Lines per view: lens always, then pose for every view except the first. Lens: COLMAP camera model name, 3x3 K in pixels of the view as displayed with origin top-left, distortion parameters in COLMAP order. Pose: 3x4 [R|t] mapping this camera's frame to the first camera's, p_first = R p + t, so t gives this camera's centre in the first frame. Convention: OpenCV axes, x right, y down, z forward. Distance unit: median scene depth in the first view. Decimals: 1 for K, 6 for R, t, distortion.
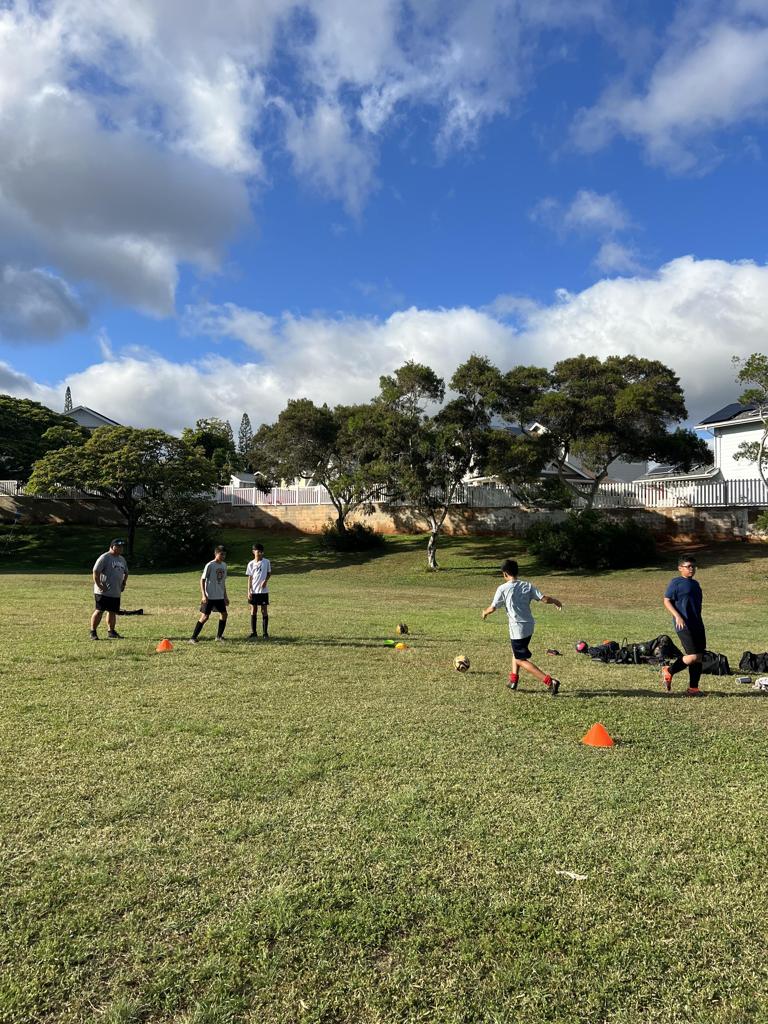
lens RADIAL K [[763.2, 0, 384.2], [0, 763.2, 511.8], [0, 0, 1]] dist [0.054646, -0.070603]
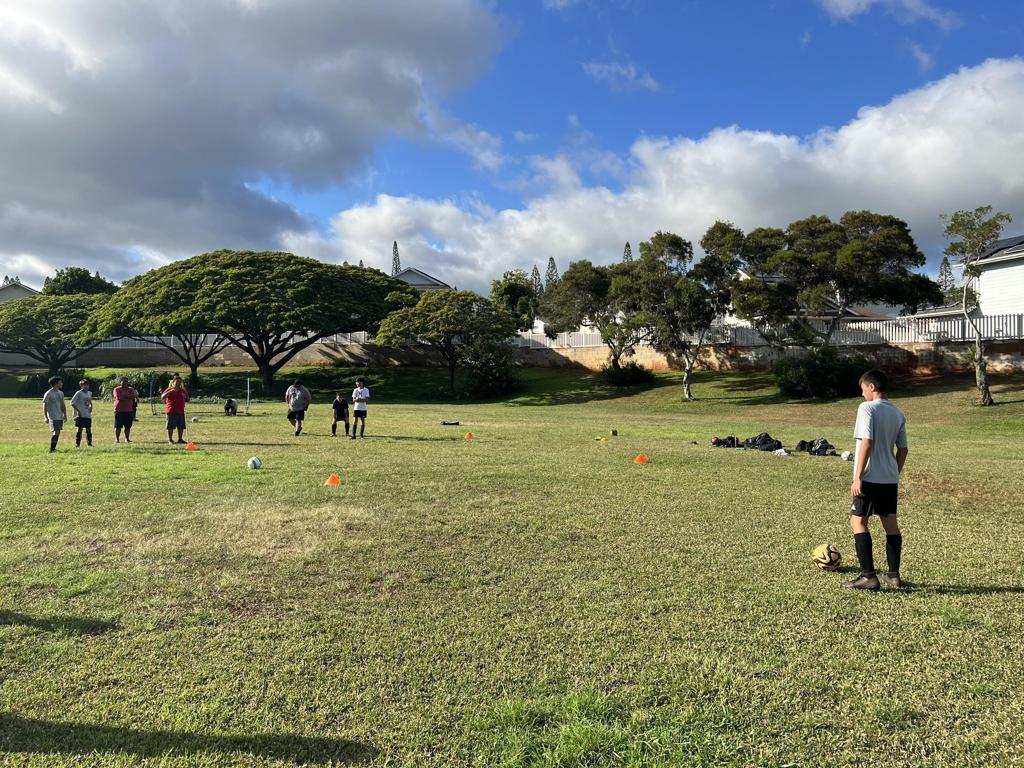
lens RADIAL K [[763.2, 0, 502.5], [0, 763.2, 391.4], [0, 0, 1]] dist [0.054646, -0.070603]
pose [[0.968112, -0.008463, -0.250376, 0.123590], [0.022660, 0.998290, 0.053876, -0.014374], [0.249492, -0.057832, 0.966649, -0.367386]]
